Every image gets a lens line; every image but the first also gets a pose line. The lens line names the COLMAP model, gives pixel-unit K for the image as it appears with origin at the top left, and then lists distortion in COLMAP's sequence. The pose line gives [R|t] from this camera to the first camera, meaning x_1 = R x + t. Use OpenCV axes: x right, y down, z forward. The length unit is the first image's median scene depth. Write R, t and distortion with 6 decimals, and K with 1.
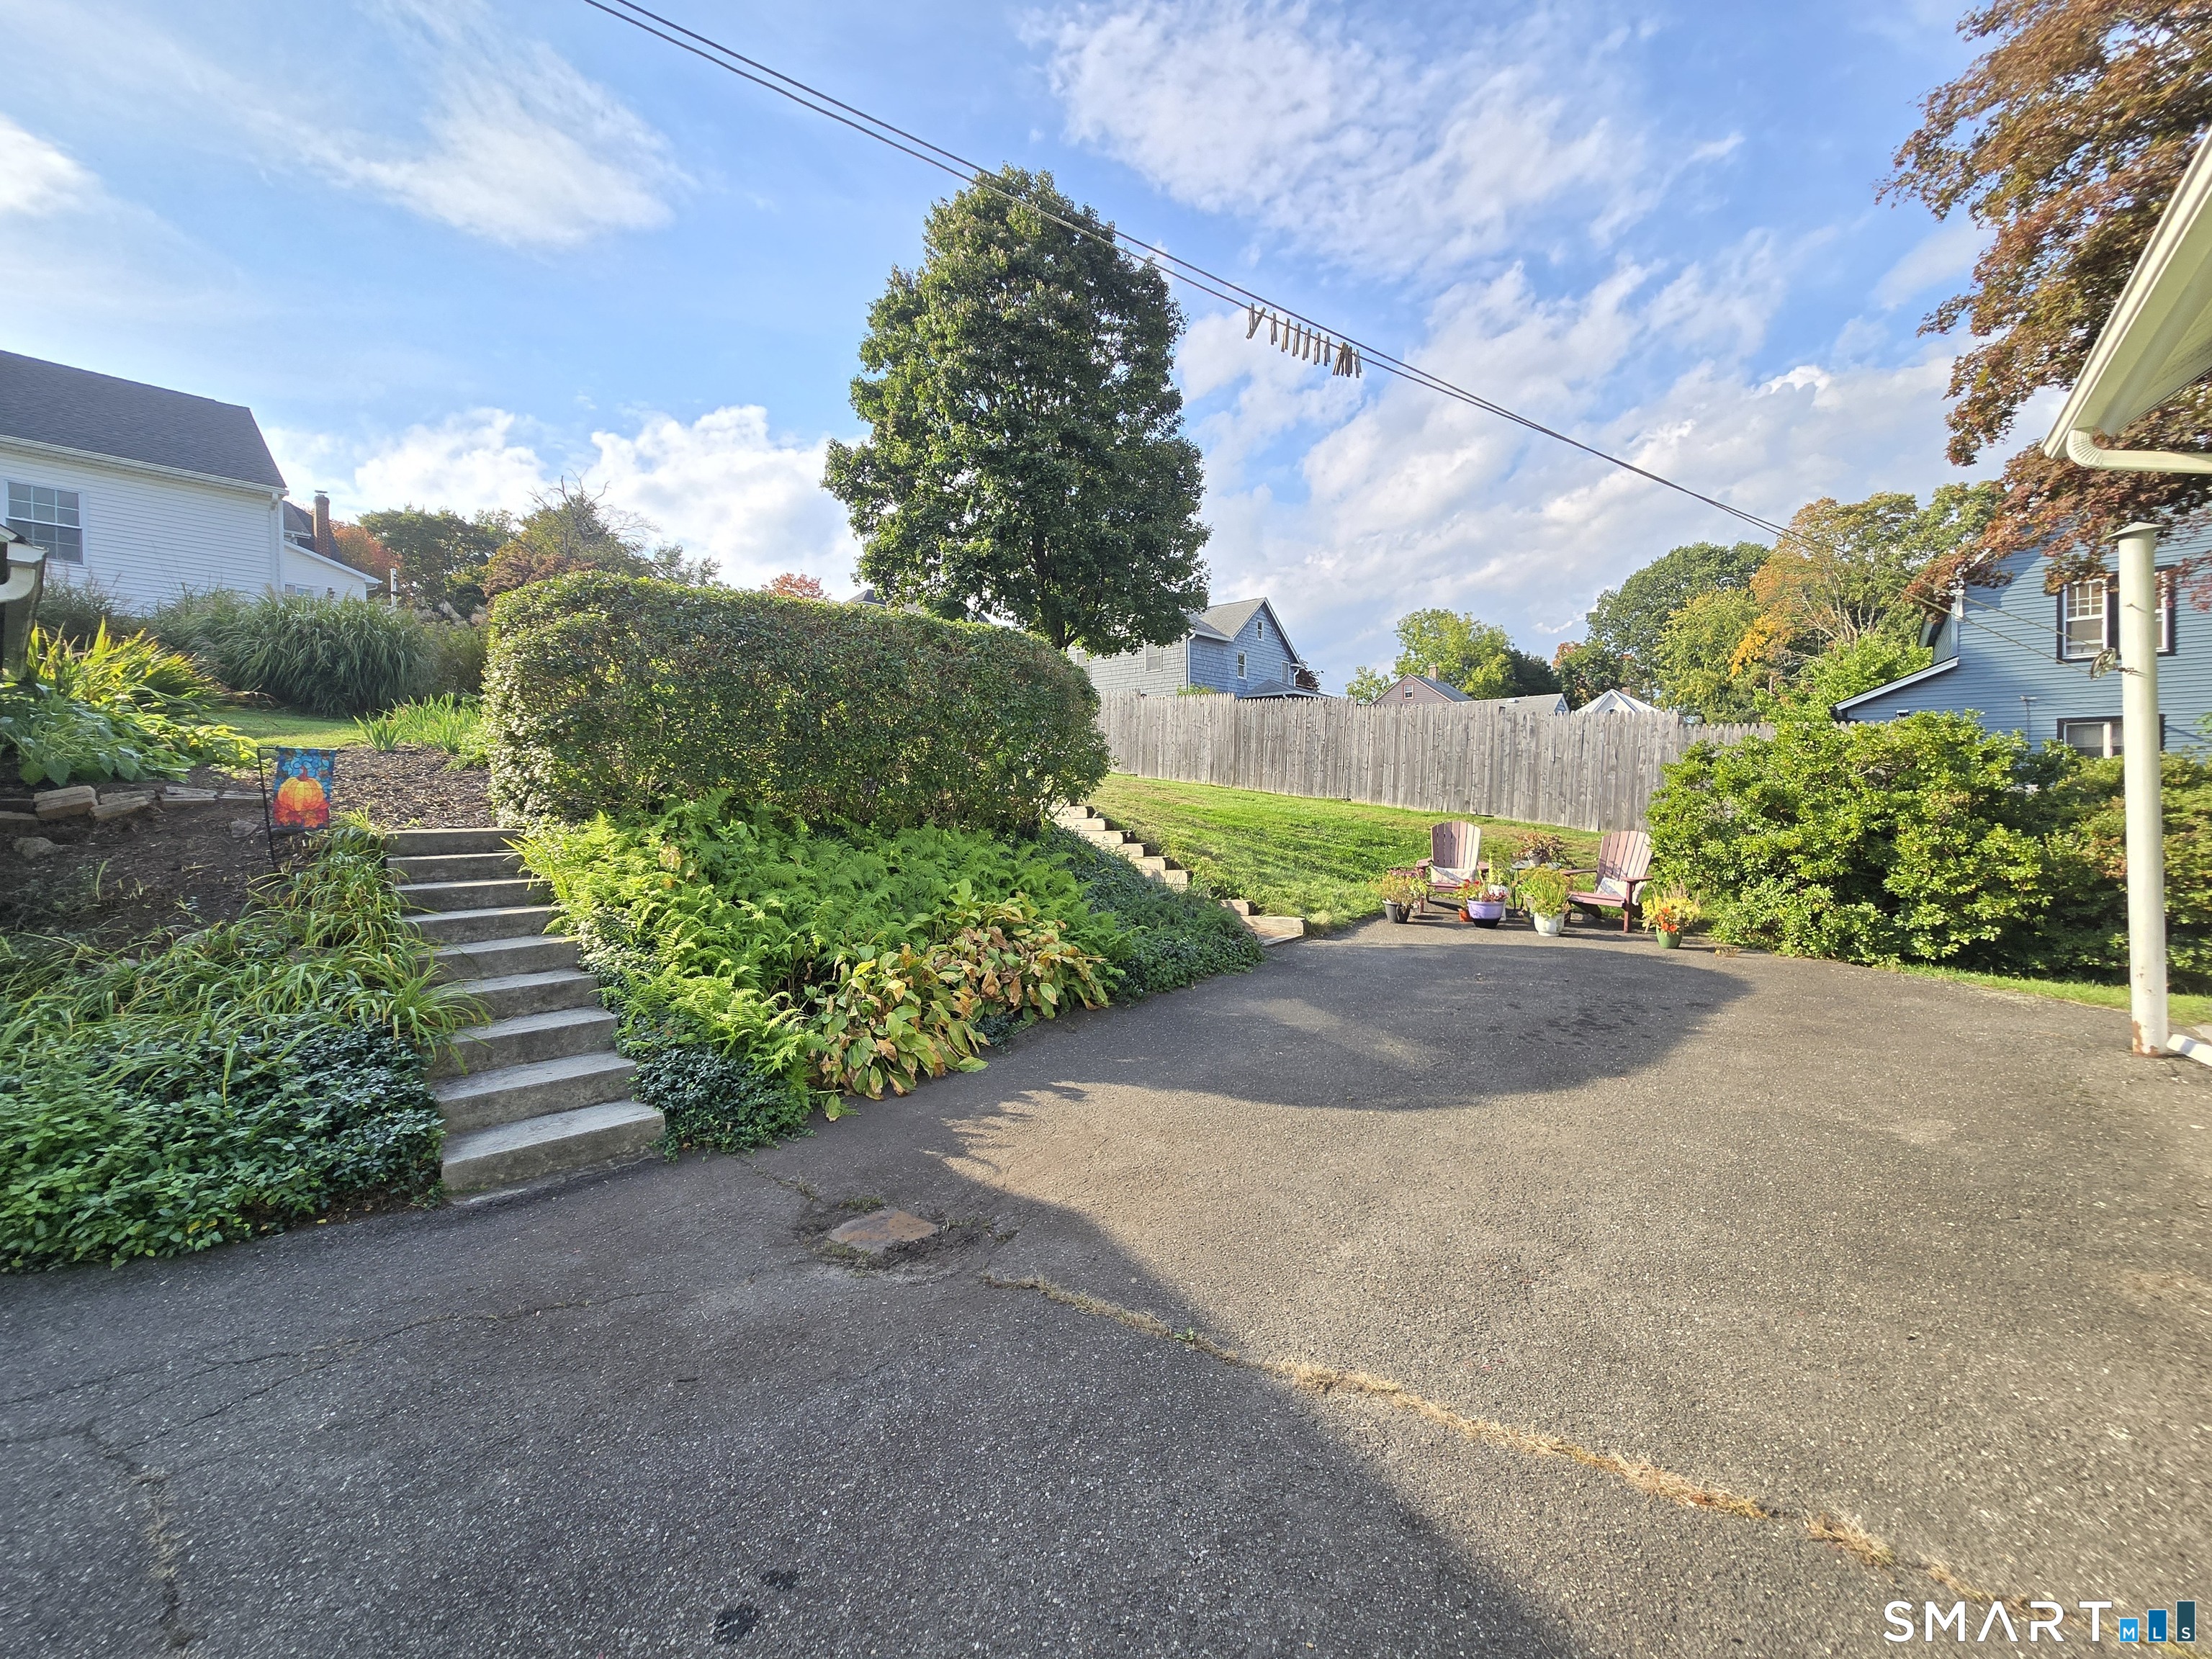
lens RADIAL K [[910.8, 0, 1106.0], [0, 910.8, 829.5], [0, 0, 1]] dist [0.000366, 0.000198]
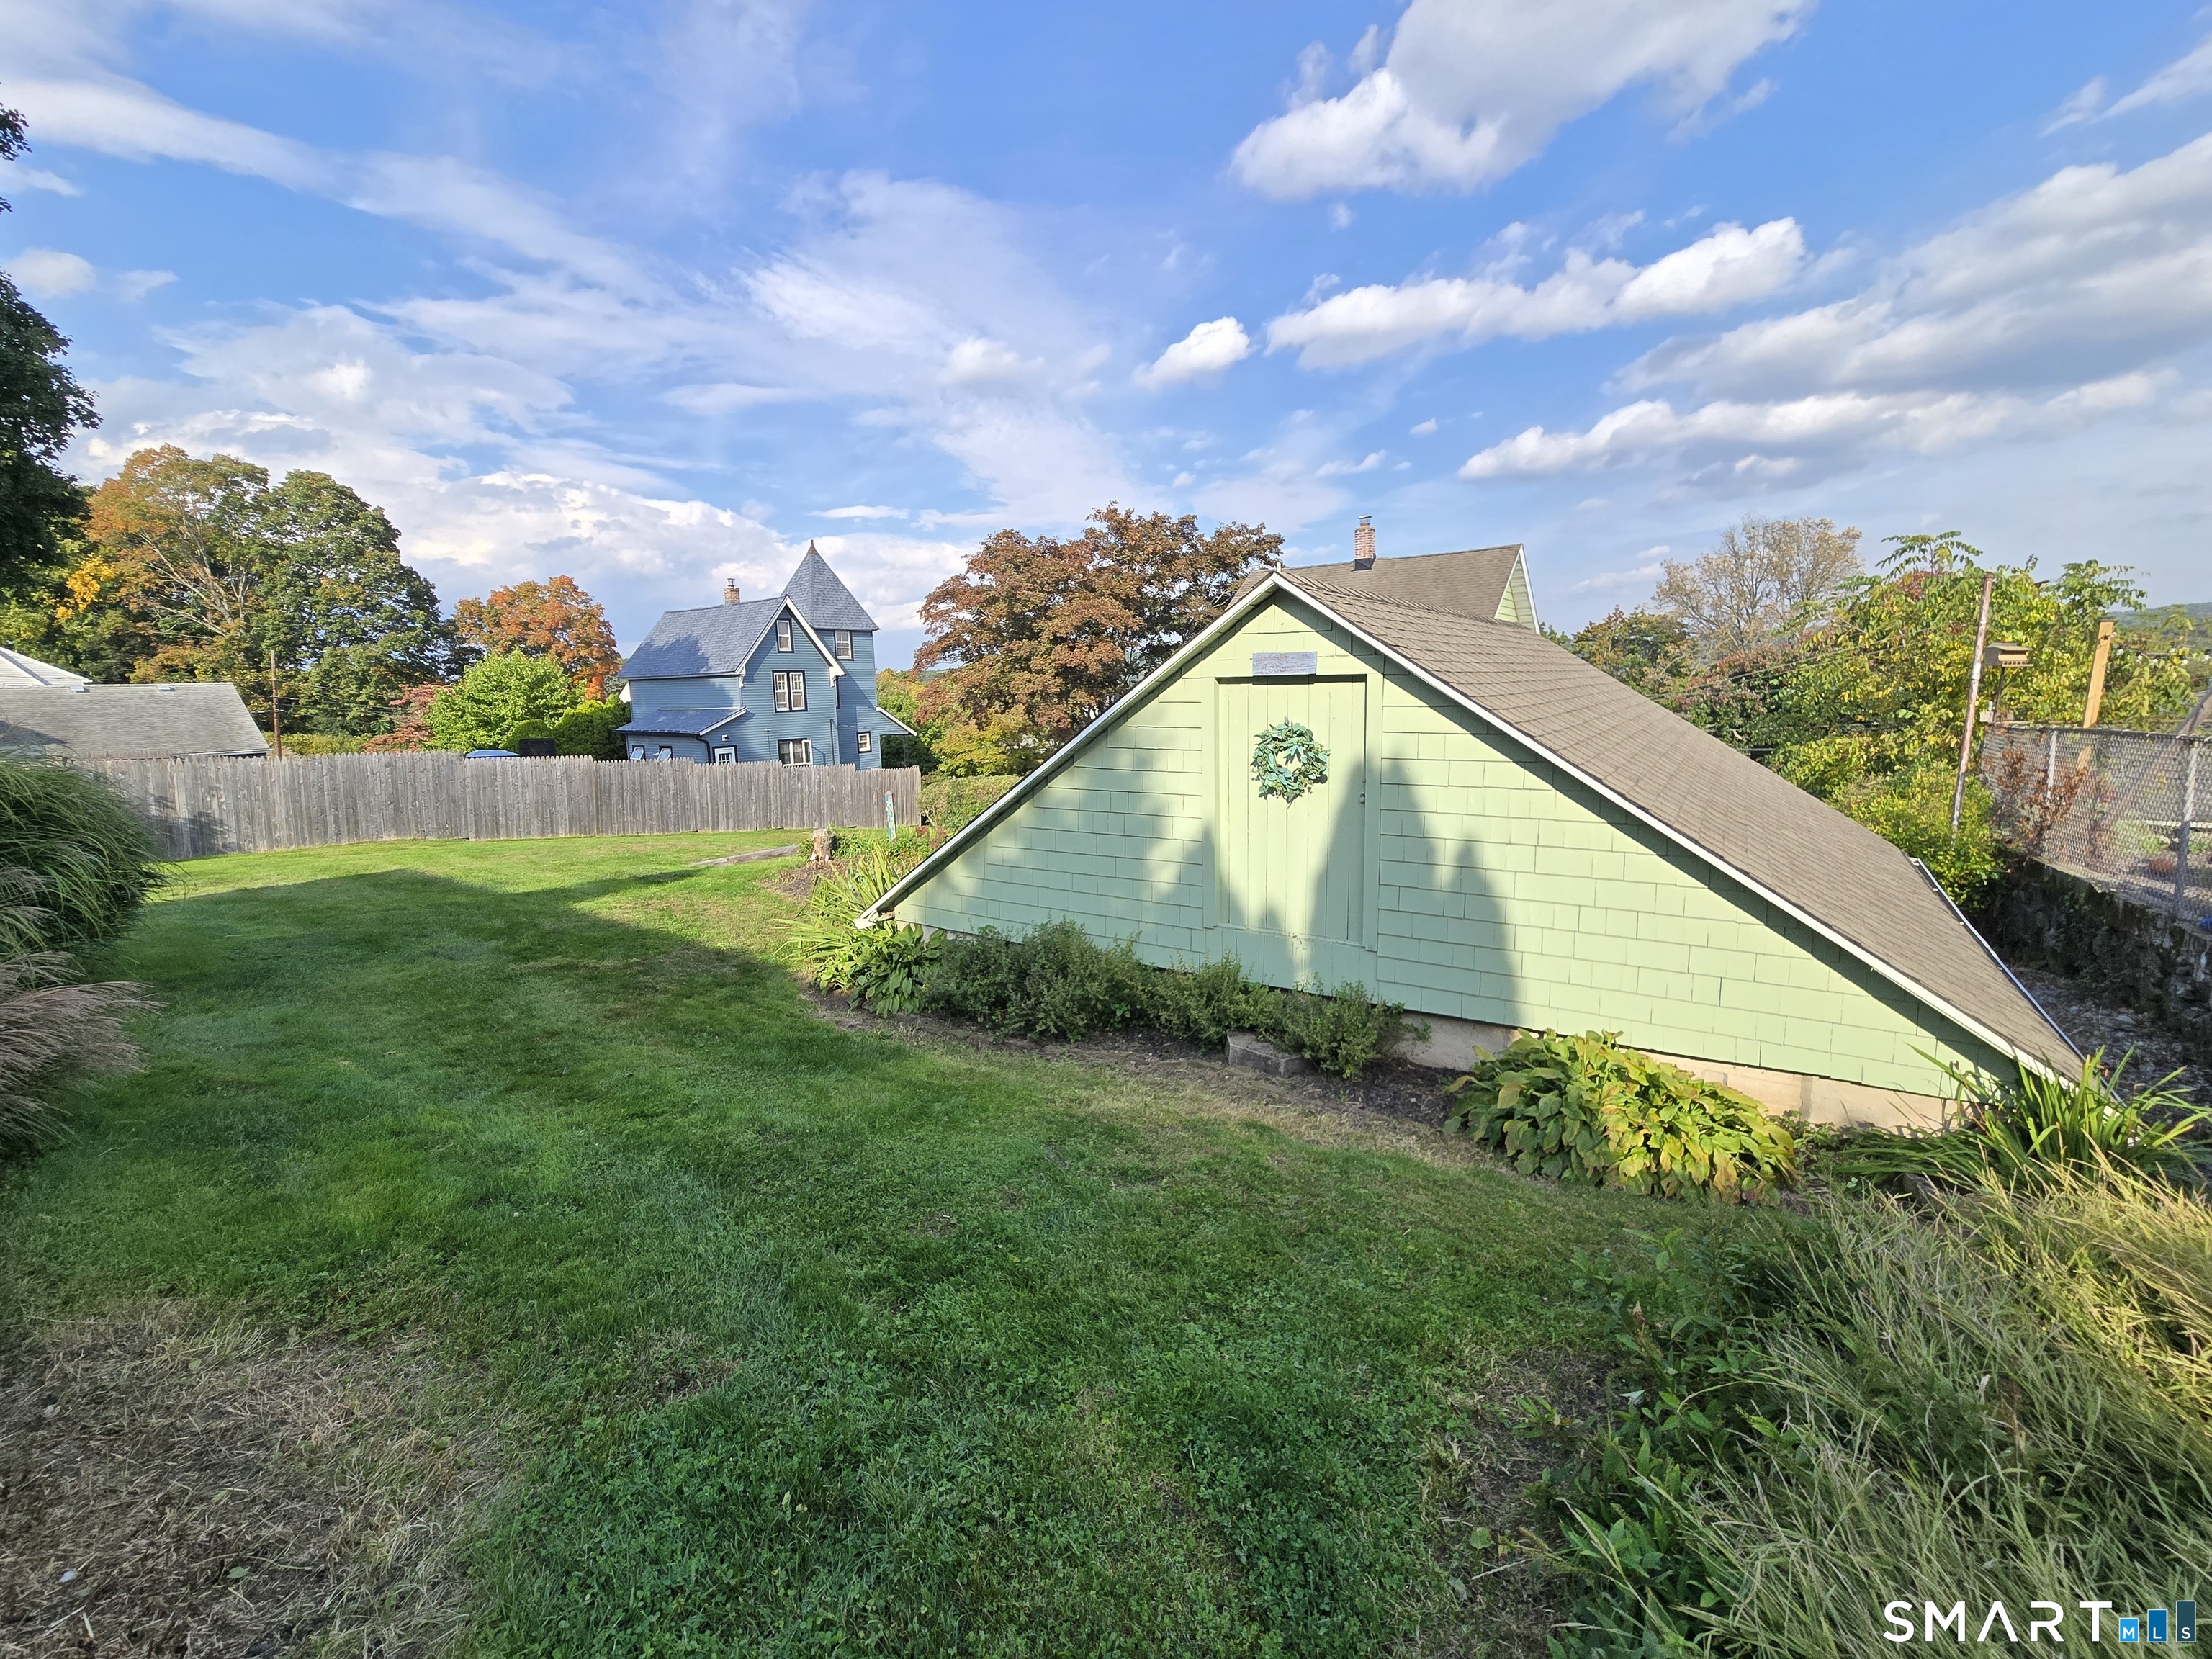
lens RADIAL K [[910.8, 0, 1106.0], [0, 910.8, 829.5], [0, 0, 1]] dist [0.000366, 0.000198]
pose [[-0.065878, -0.145805, 0.987117, -1.445546], [0.062094, 0.986750, 0.149895, -0.258507], [-0.995894, 0.071169, -0.055952, 0.574285]]
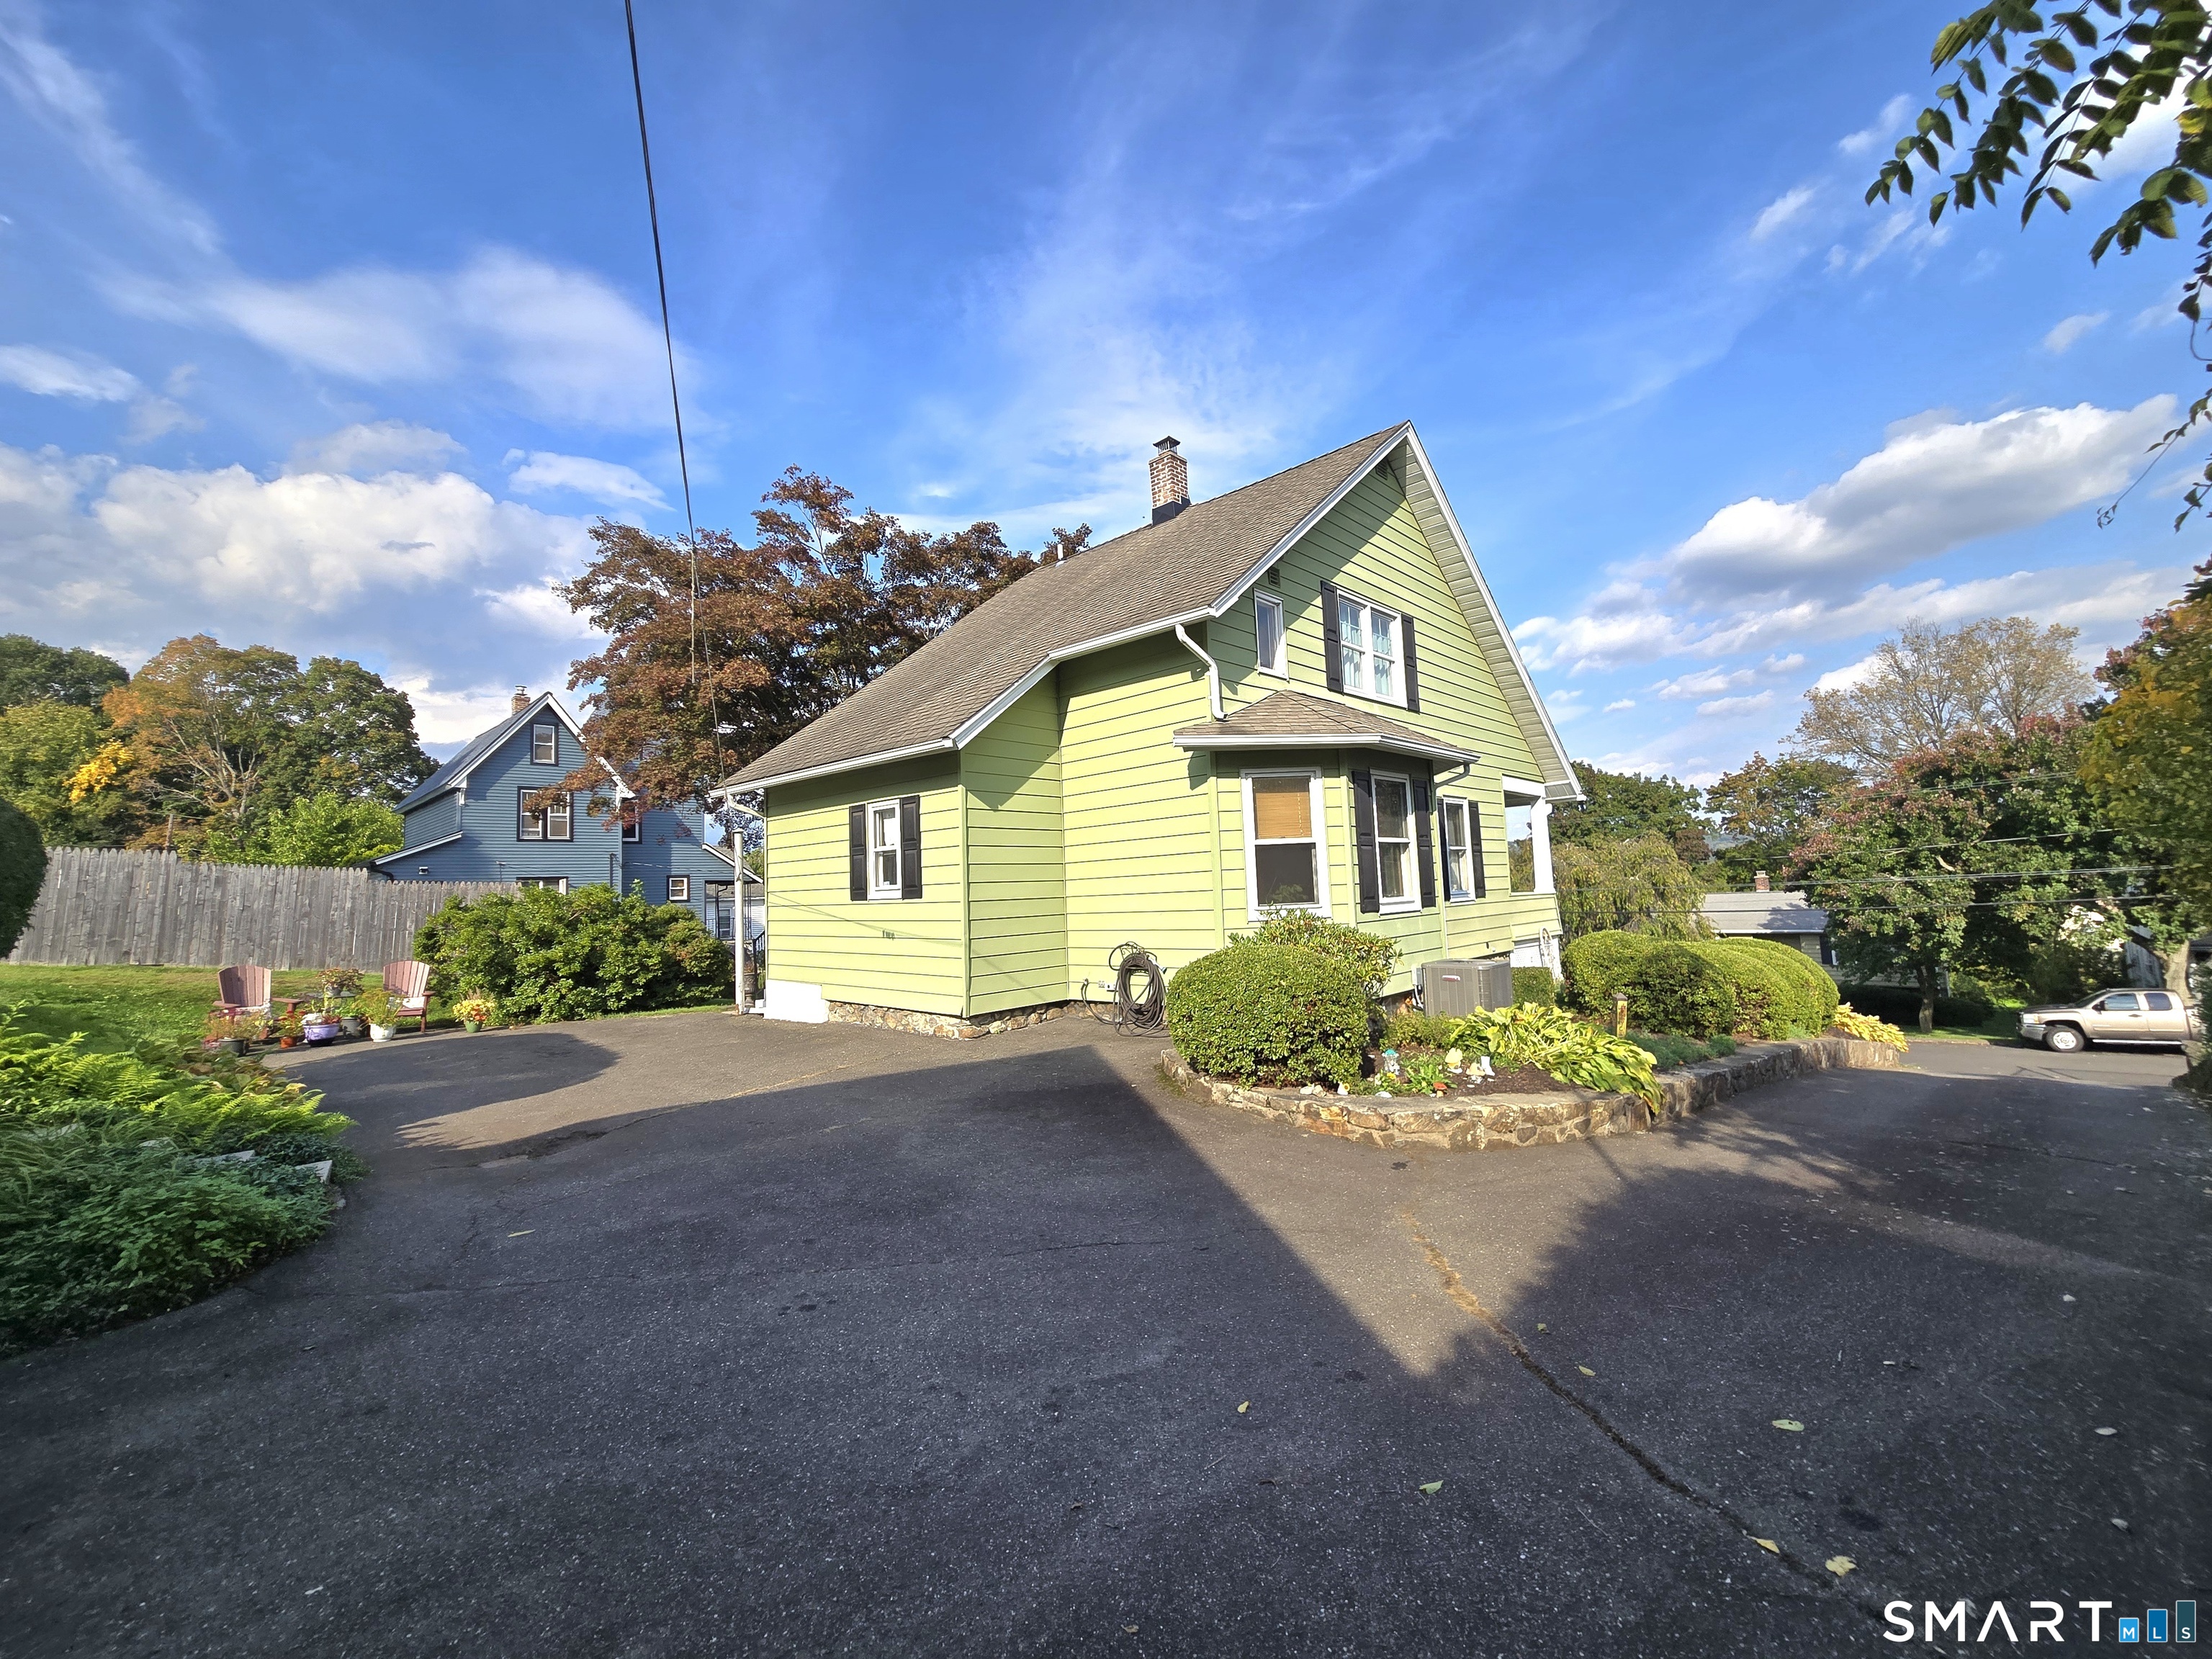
lens RADIAL K [[910.8, 0, 1106.0], [0, 910.8, 829.5], [0, 0, 1]] dist [0.000366, 0.000198]
pose [[0.075527, 0.075071, 0.994314, -0.549100], [0.075557, 0.993864, -0.080777, -0.003604], [-0.994277, 0.081229, 0.069392, -0.123257]]
